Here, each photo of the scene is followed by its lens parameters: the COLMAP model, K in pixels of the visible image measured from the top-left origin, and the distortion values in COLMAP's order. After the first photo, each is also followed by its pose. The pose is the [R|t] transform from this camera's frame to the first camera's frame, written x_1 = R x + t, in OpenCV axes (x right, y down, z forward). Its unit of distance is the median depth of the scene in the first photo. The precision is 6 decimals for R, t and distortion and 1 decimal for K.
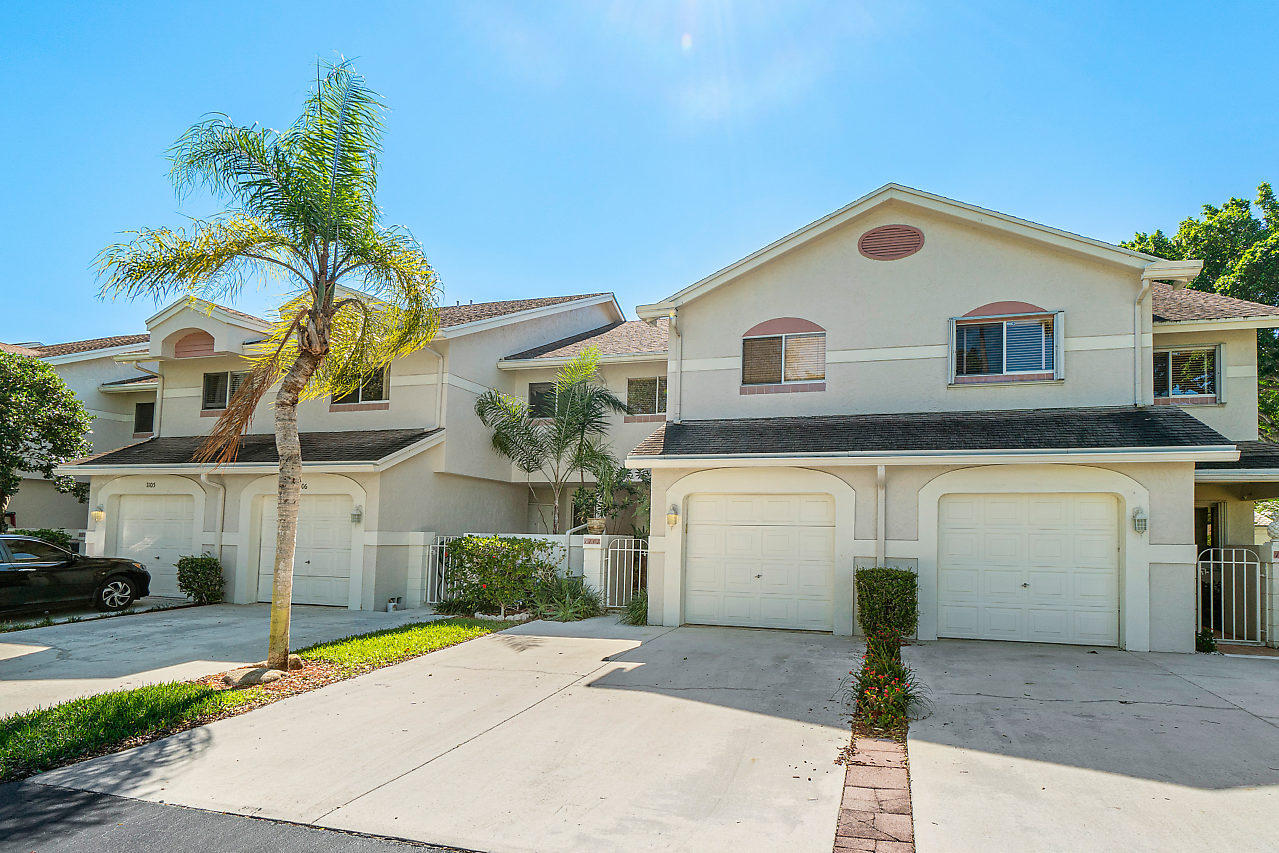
lens RADIAL K [[551.5, 0, 639.6], [0, 551.5, 451.5], [0, 0, 1]] dist [0.000481, 0.000244]
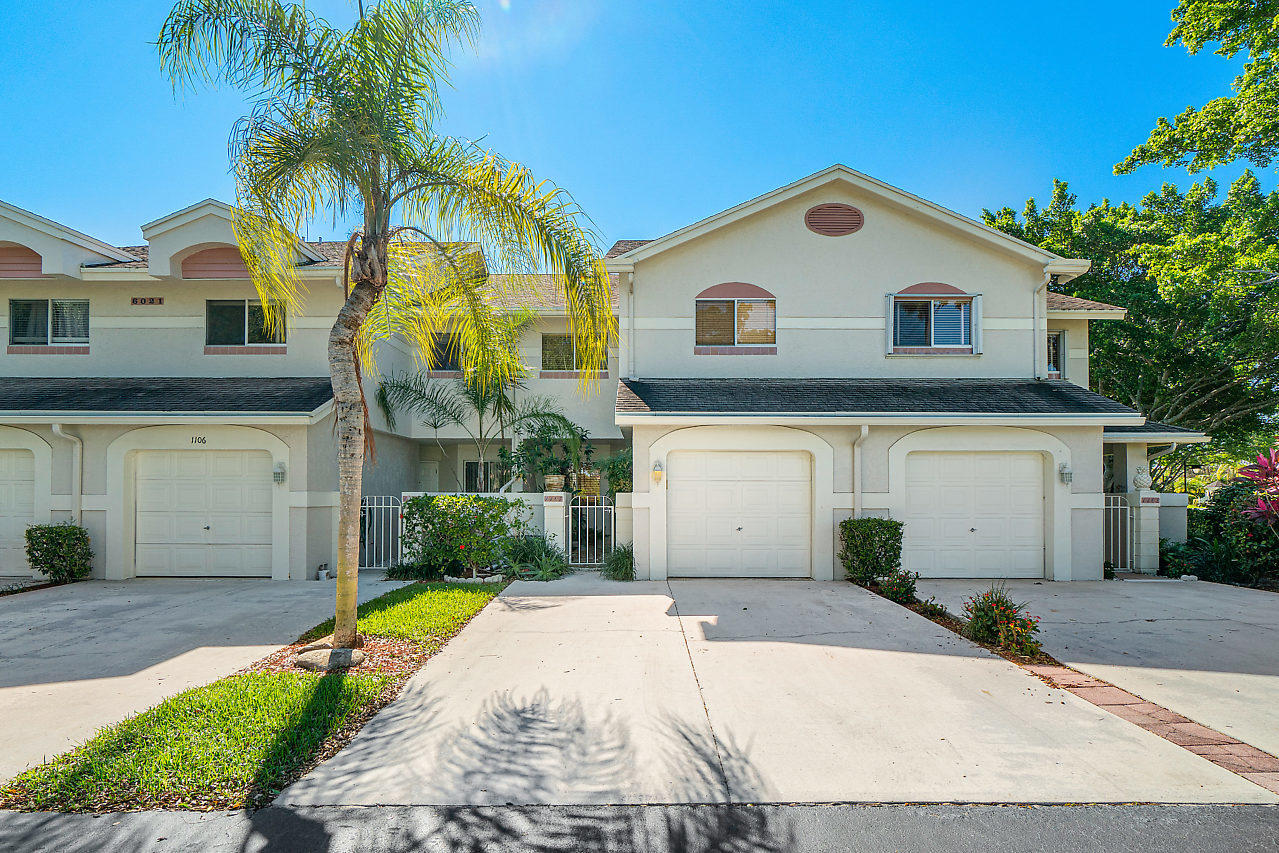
lens RADIAL K [[546.9, 0, 632.5], [0, 546.9, 429.7], [0, 0, 1]] dist [-0.001679, -0.000033]
pose [[0.974380, 0.013039, 0.224530, -0.181810], [-0.021129, 0.999210, 0.033668, 0.005224], [-0.223913, -0.037550, 0.973885, 0.032267]]
